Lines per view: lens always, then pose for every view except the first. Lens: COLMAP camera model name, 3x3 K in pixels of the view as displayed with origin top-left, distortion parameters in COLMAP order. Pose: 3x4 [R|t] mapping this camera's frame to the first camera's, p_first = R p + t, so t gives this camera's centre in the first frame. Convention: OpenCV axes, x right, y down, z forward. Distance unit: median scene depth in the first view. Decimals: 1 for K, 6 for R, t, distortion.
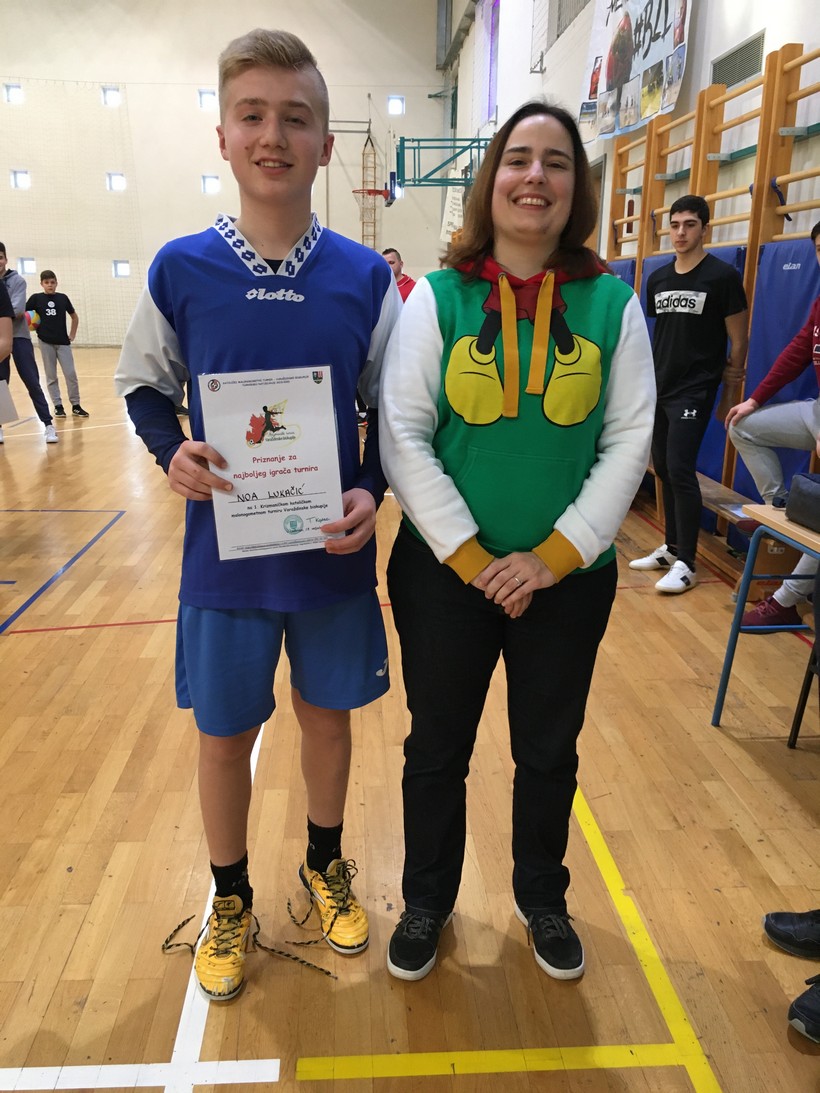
lens RADIAL K [[936.7, 0, 409.7], [0, 936.7, 539.1], [0, 0, 1]] dist [0.090276, -0.133658]
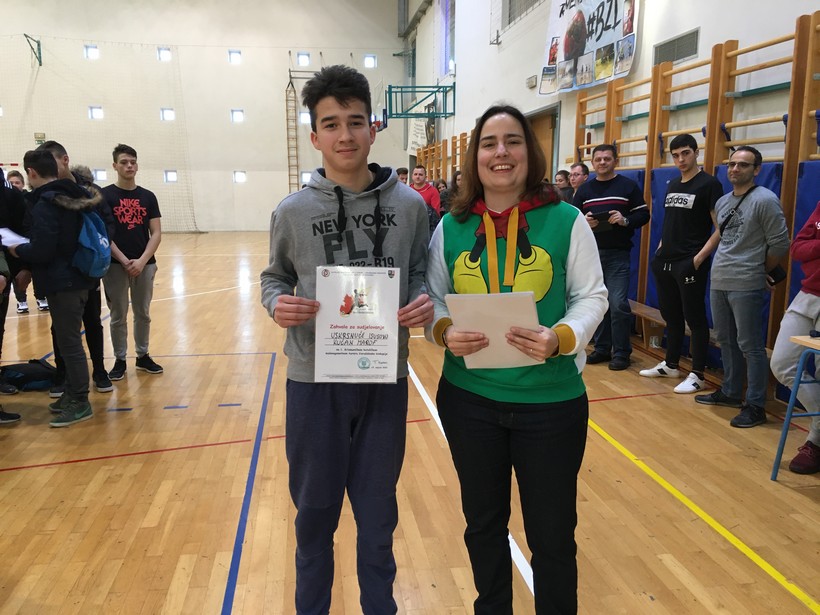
lens RADIAL K [[698.6, 0, 406.5], [0, 698.6, 308.7], [0, 0, 1]] dist [0.086579, -0.126445]
pose [[0.996899, -0.025518, 0.074436, -0.166820], [0.031688, 0.996052, -0.082920, -0.001869], [-0.072026, 0.085022, 0.993772, -0.059422]]
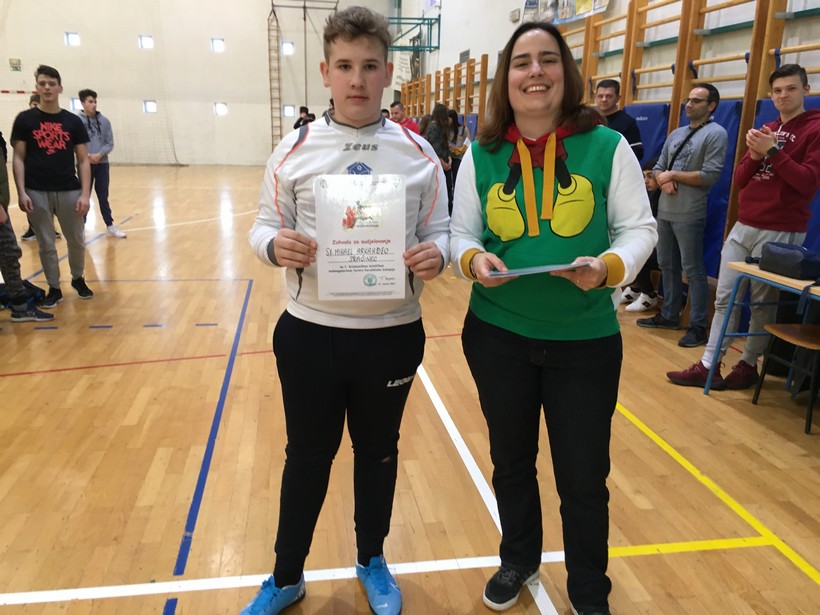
lens RADIAL K [[699.8, 0, 407.3], [0, 699.8, 309.8], [0, 0, 1]] dist [0.077988, -0.115497]
pose [[0.995330, -0.016056, 0.095188, -0.153342], [0.015943, 0.999871, 0.001950, 0.017086], [-0.095207, -0.000423, 0.995457, -0.094965]]
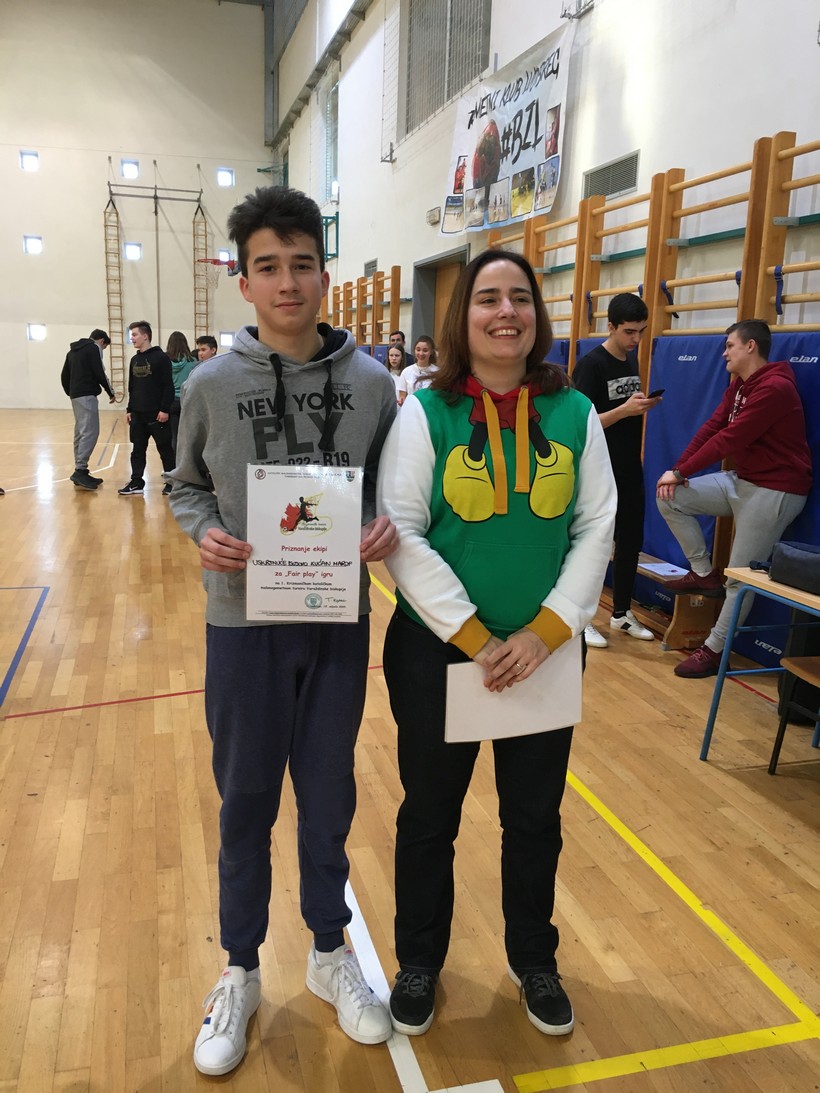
lens RADIAL K [[931.2, 0, 410.1], [0, 931.2, 542.7], [0, 0, 1]] dist [0.086579, -0.126445]
pose [[0.978999, -0.024164, 0.202426, -0.119960], [0.035728, 0.997919, -0.053667, -0.008679], [-0.200708, 0.059773, 0.977826, -0.030490]]
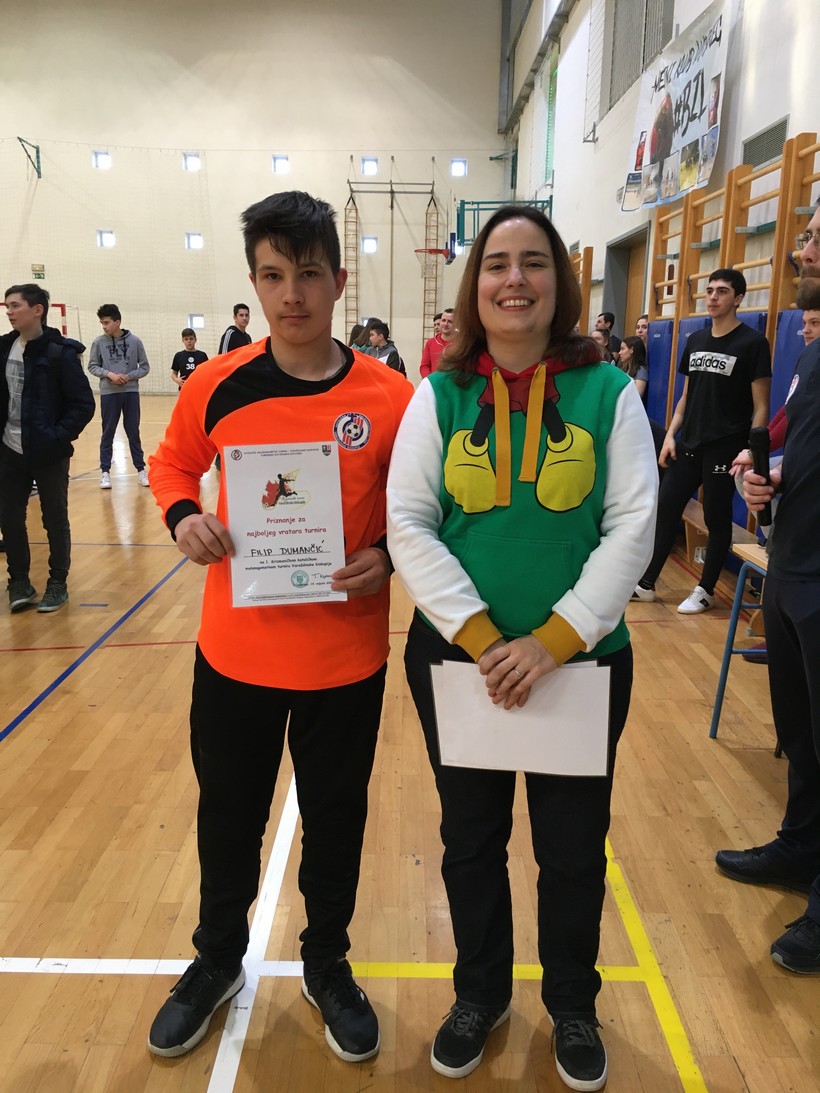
lens RADIAL K [[937.1, 0, 408.2], [0, 937.1, 532.5], [0, 0, 1]] dist [0.098609, -0.136256]
pose [[0.997783, 0.014487, -0.064954, 0.013291], [-0.018028, 0.998363, -0.054271, 0.009164], [0.064062, 0.055321, 0.996411, -0.082459]]
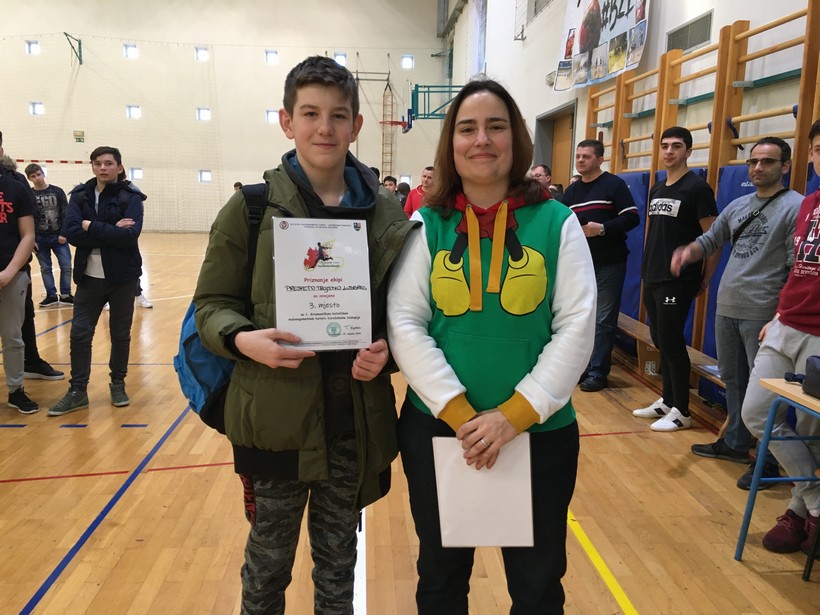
lens RADIAL K [[698.6, 0, 406.5], [0, 698.6, 308.7], [0, 0, 1]] dist [0.086579, -0.126445]
pose [[0.999983, 0.005772, -0.000021, -0.048831], [-0.005750, 0.995835, -0.090993, -0.017929], [-0.000504, 0.090991, 0.995852, 0.032521]]
